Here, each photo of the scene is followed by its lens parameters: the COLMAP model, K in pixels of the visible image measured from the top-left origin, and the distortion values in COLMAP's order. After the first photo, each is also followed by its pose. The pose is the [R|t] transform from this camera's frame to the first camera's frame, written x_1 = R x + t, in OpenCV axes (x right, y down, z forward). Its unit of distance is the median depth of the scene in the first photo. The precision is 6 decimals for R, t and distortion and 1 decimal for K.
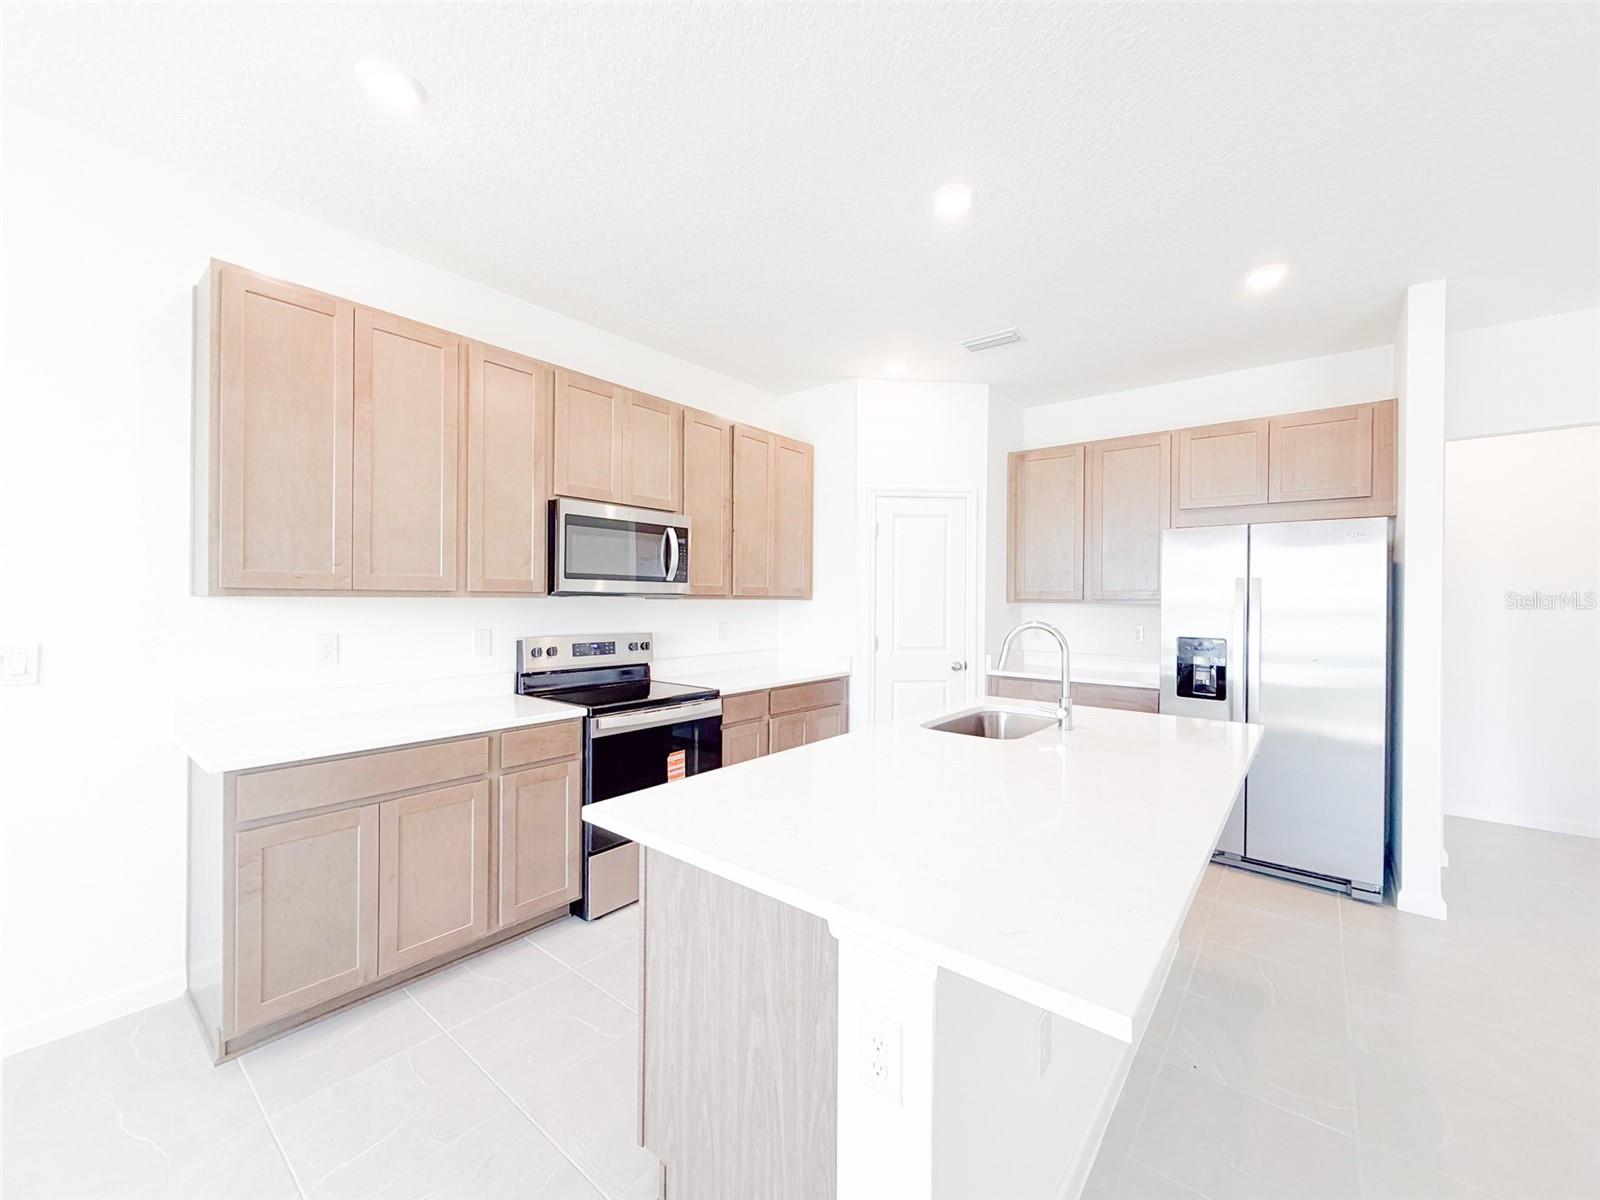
lens RADIAL K [[635.3, 0, 795.6], [0, 635.3, 599.9], [0, 0, 1]] dist [-0.002179, 0.000220]
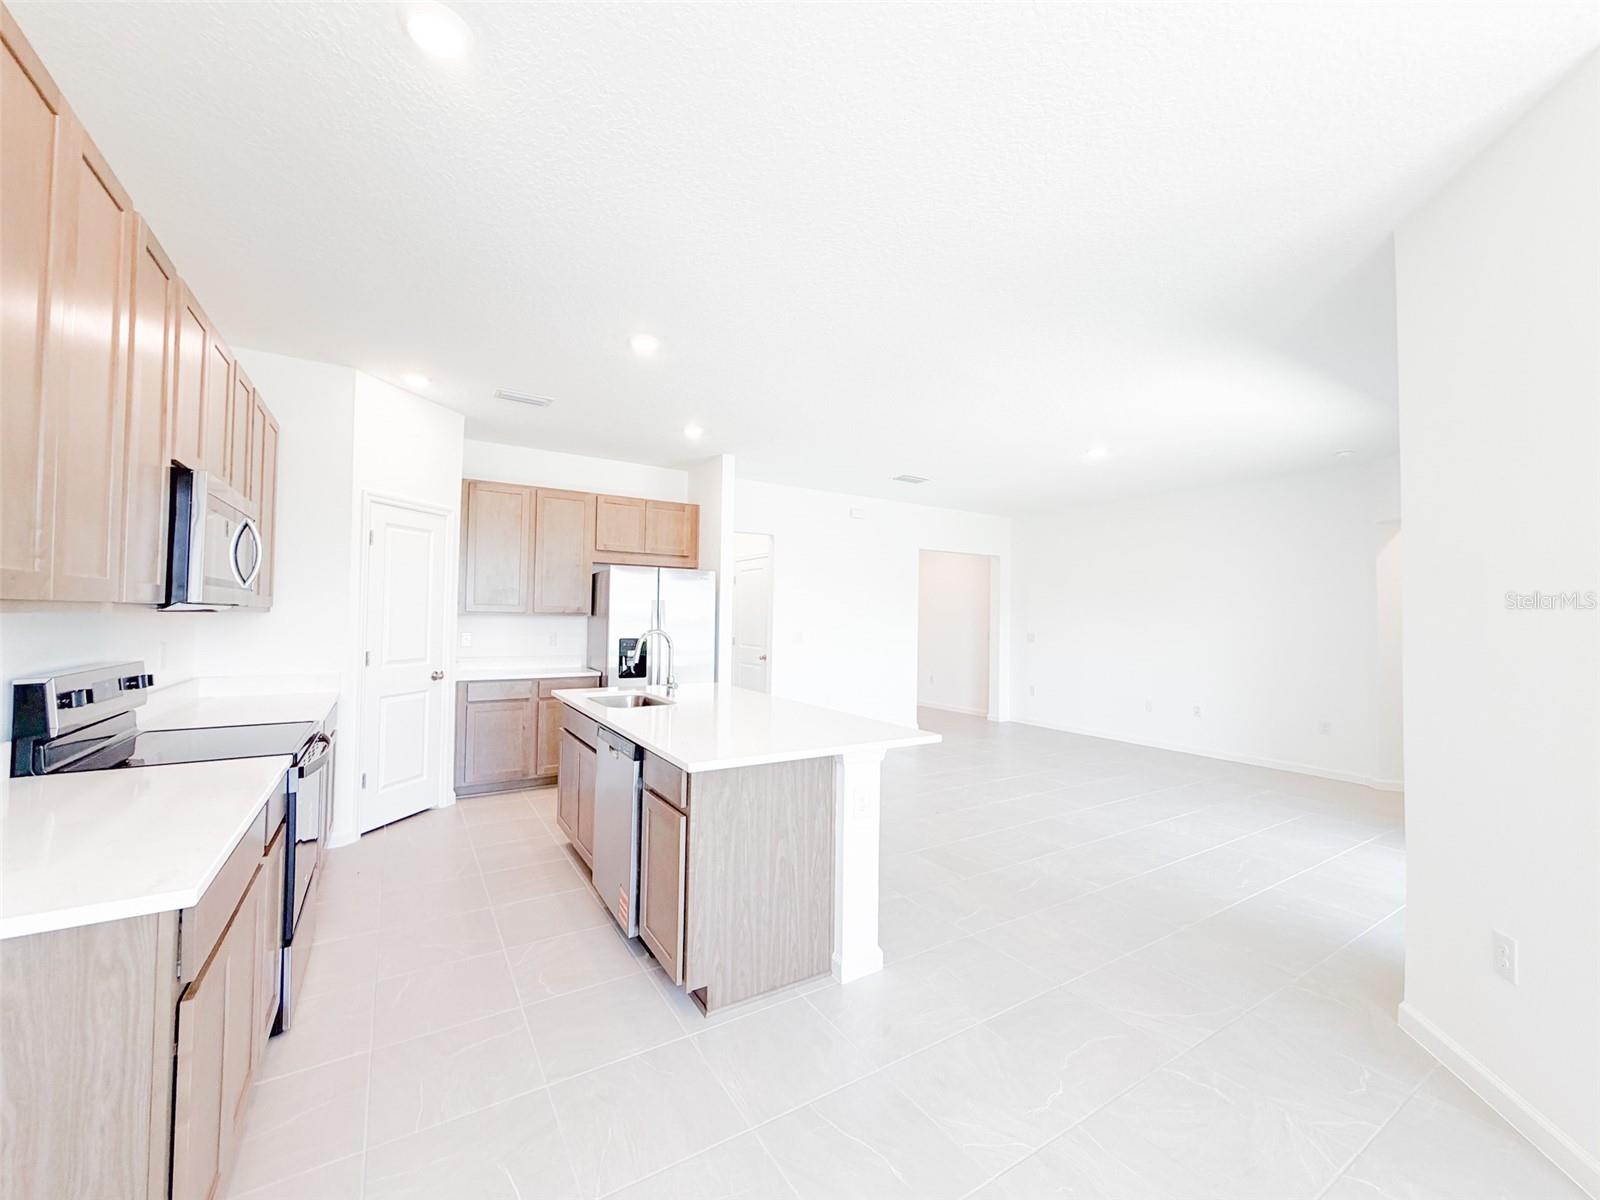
lens RADIAL K [[635.3, 0, 795.6], [0, 635.3, 599.9], [0, 0, 1]] dist [-0.002179, 0.000220]
pose [[0.320254, 0.020848, 0.947102, -0.766719], [-0.010509, 0.999774, -0.018454, -0.010232], [-0.947273, -0.004043, 0.320401, 0.147902]]
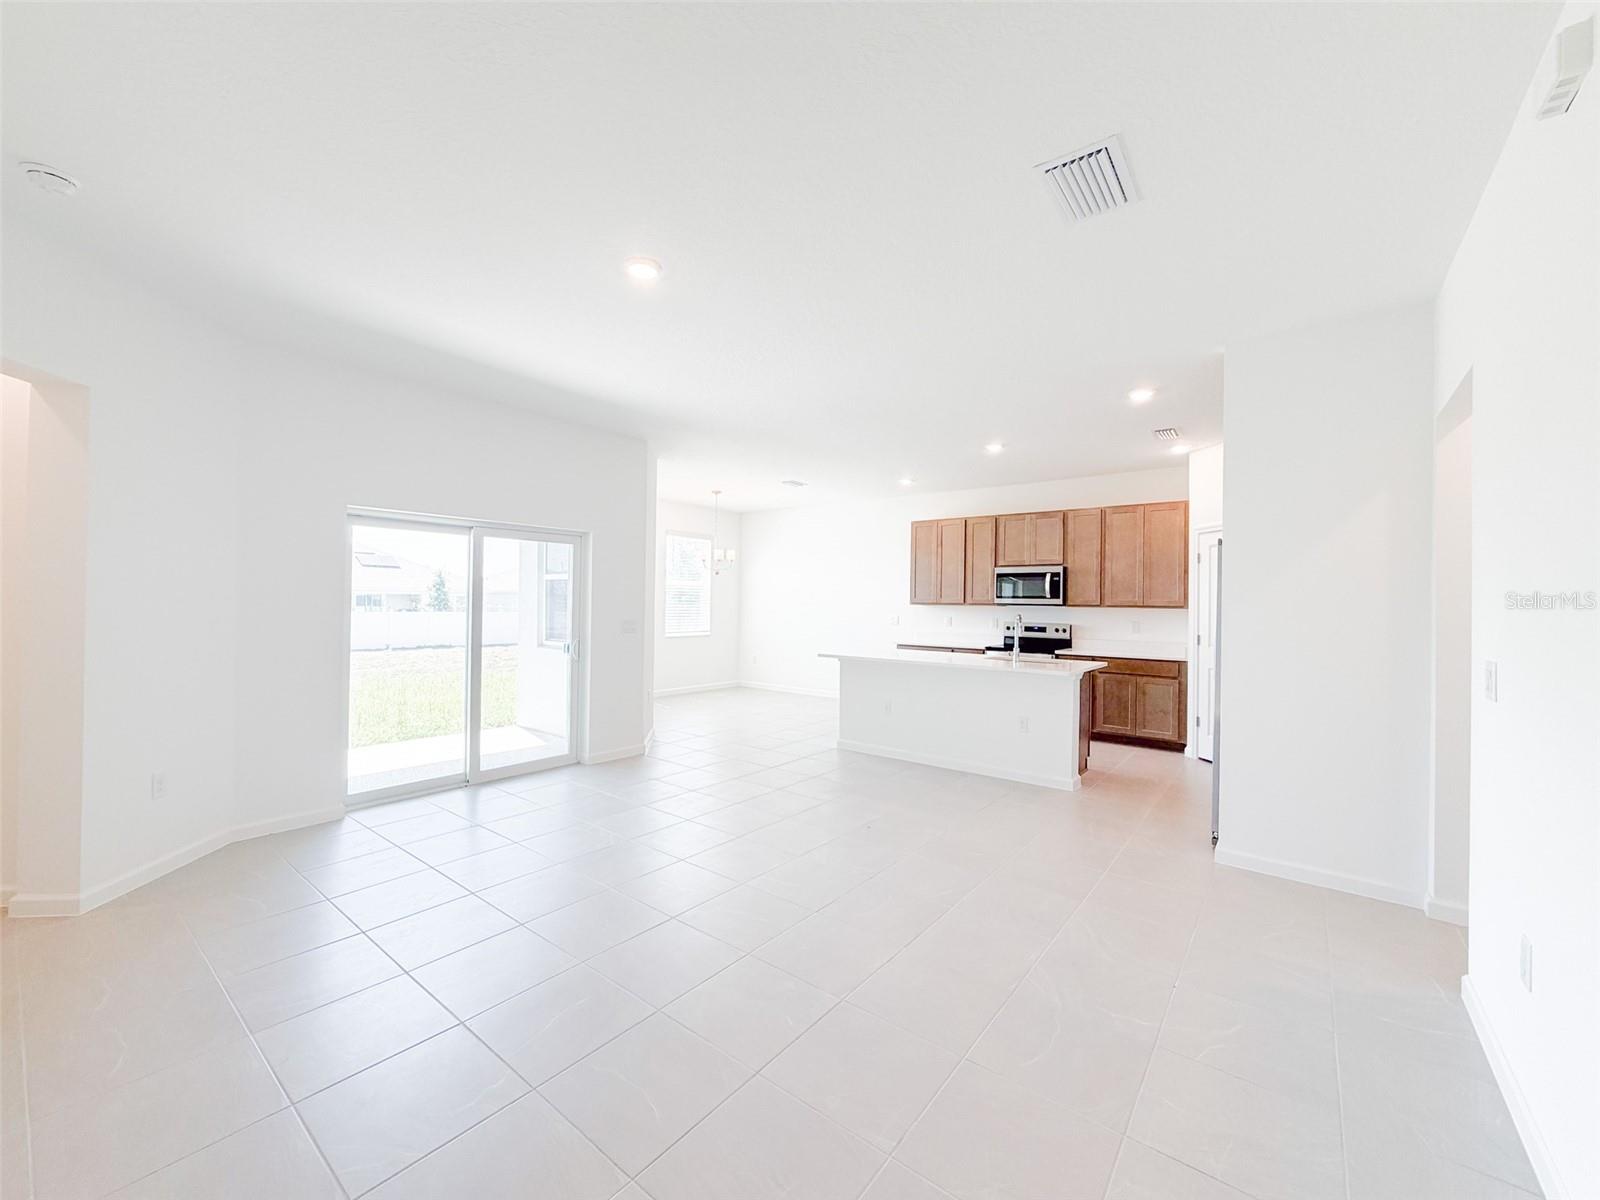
lens RADIAL K [[635.3, 0, 795.6], [0, 635.3, 599.9], [0, 0, 1]] dist [-0.002179, 0.000220]
pose [[0.016930, -0.013358, -0.999767, 2.063376], [-0.016169, 0.999776, -0.013632, 0.019961], [0.999726, 0.016396, 0.016710, 0.133235]]
